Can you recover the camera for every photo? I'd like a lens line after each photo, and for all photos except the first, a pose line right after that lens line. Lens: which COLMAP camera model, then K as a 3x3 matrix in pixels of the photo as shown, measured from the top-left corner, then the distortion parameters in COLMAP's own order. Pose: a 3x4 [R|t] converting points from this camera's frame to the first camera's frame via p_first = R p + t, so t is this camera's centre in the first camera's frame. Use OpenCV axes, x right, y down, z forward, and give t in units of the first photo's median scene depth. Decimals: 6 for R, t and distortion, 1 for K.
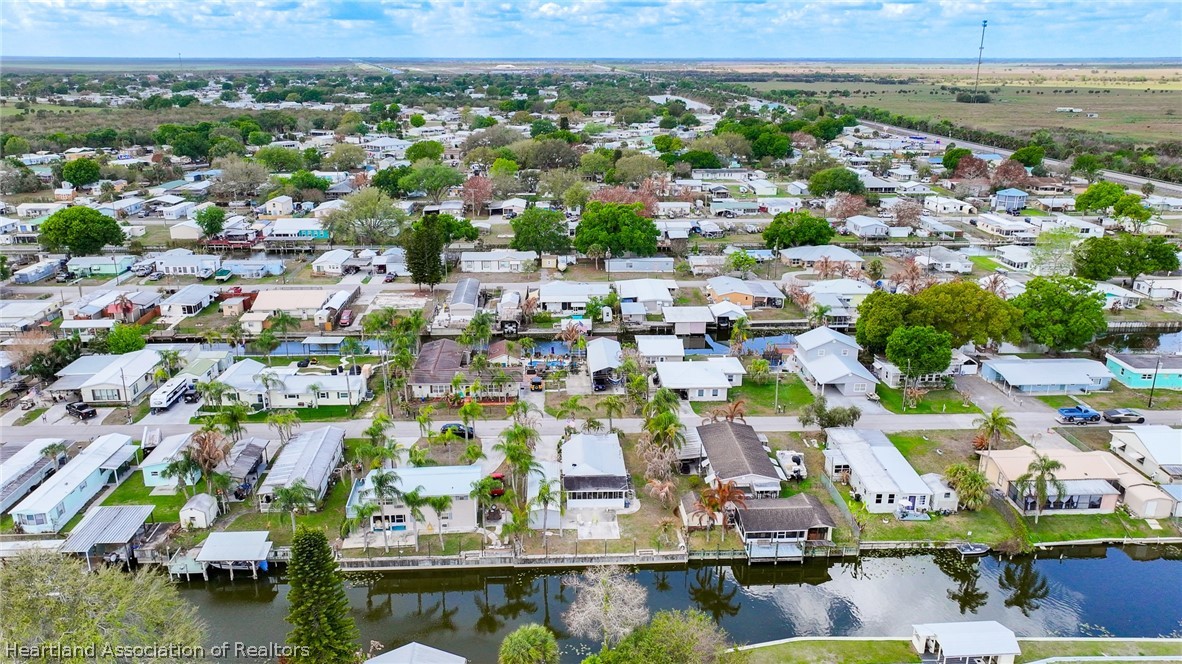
lens RADIAL K [[857.9, 0, 591.0], [0, 857.9, 332.0], [0, 0, 1]] dist [0.004388, 0.002695]
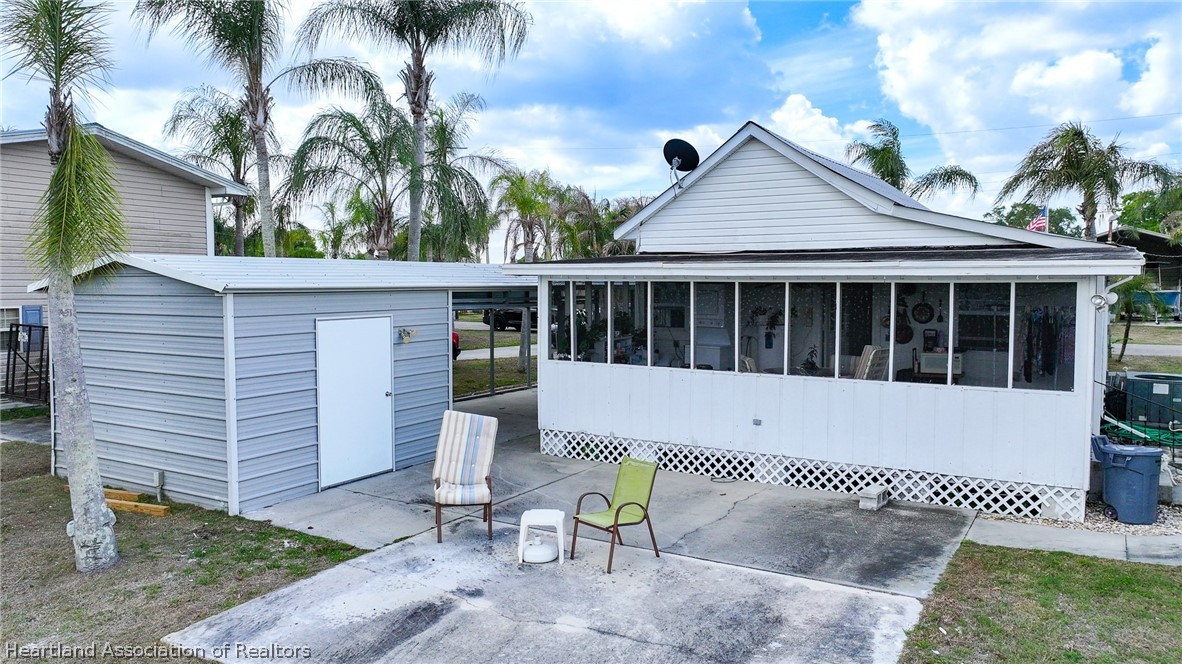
lens RADIAL K [[857.9, 0, 591.0], [0, 857.9, 332.0], [0, 0, 1]] dist [0.004388, 0.002695]
pose [[0.828450, 0.026567, -0.559433, 0.045421], [-0.162954, 0.967093, -0.195388, 0.214595], [0.535833, 0.253031, 0.805517, 0.909334]]
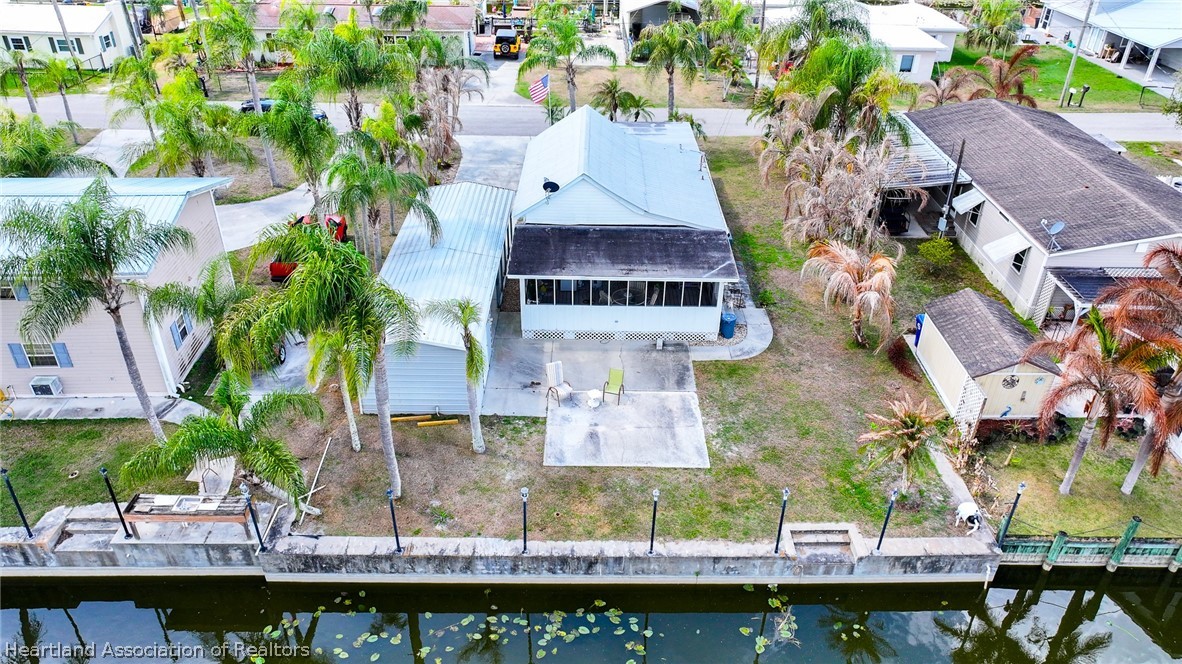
lens RADIAL K [[841.0, 0, 591.0], [0, 841.0, 332.0], [0, 0, 1]] dist [0.001537, 0.001084]
pose [[0.998710, 0.032976, -0.038624, 0.006805], [-0.022327, 0.968174, 0.249280, 0.134783], [0.045615, -0.248096, 0.967661, 0.732229]]
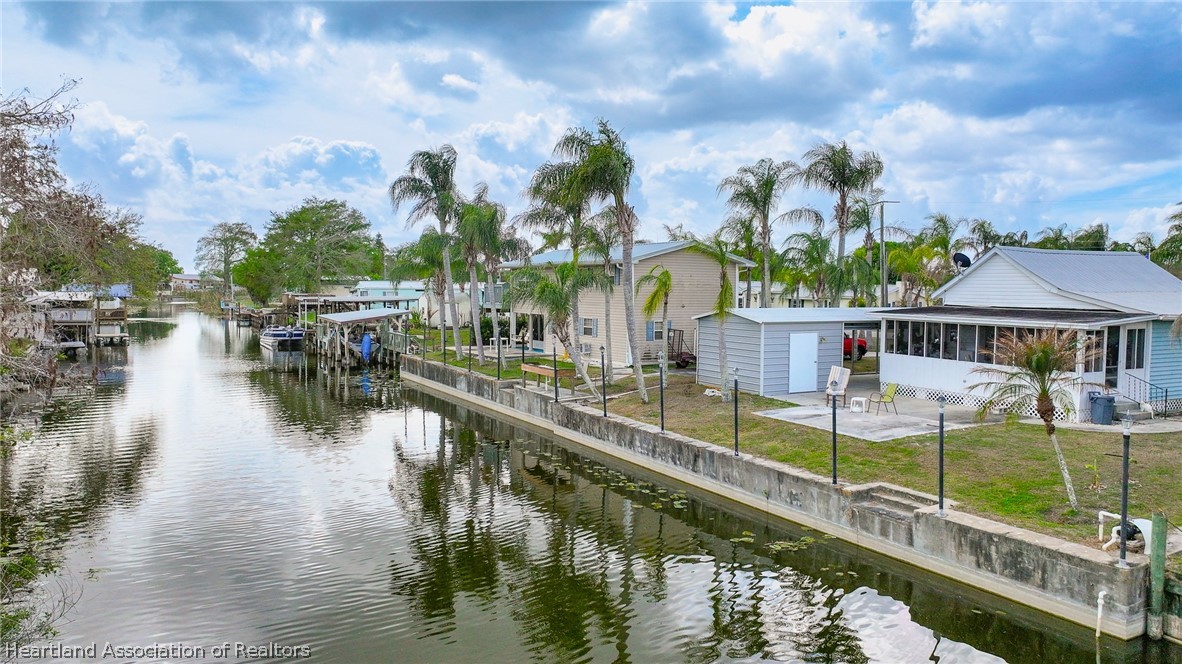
lens RADIAL K [[839.4, 0, 591.0], [0, 839.4, 332.0], [0, 0, 1]] dist [0.025129, 0.002268]
pose [[0.435212, 0.051154, -0.898873, 0.181973], [-0.277184, 0.957504, -0.079715, 0.238585], [0.856598, 0.283846, 0.430897, 0.797904]]
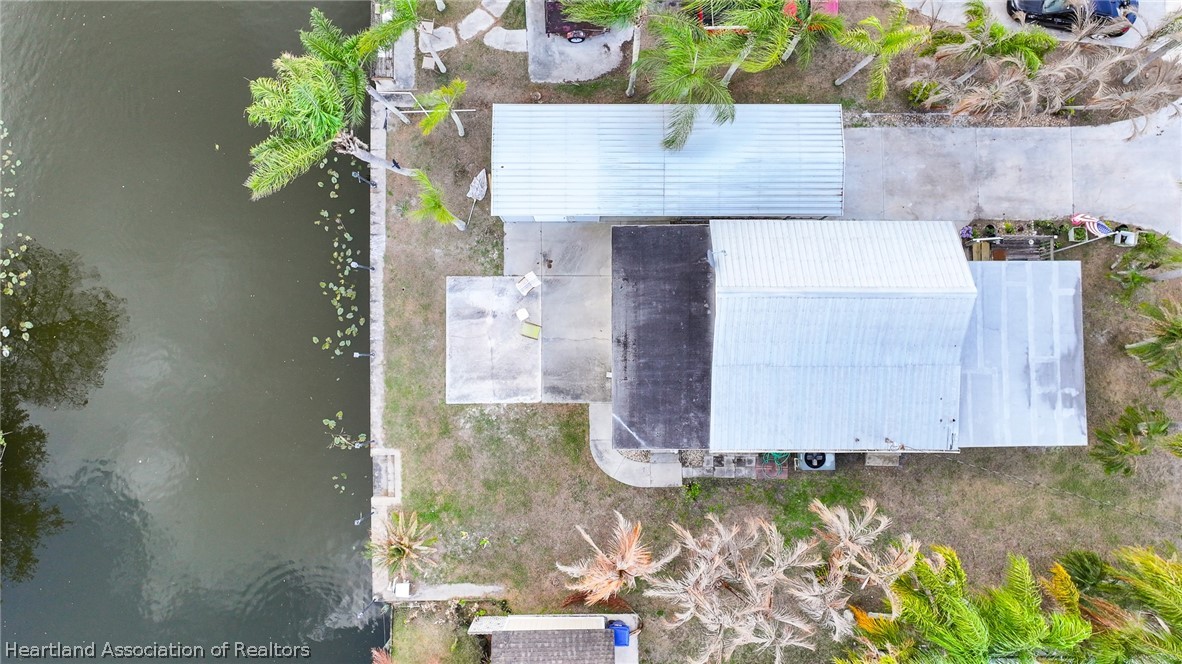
lens RADIAL K [[857.9, 0, 591.0], [0, 857.9, 332.0], [0, 0, 1]] dist [0.004388, 0.002695]
pose [[-0.049519, 0.997180, -0.056394, 0.021237], [-0.316899, 0.037859, 0.947703, -0.084851], [0.947166, 0.064801, 0.314131, 0.900663]]
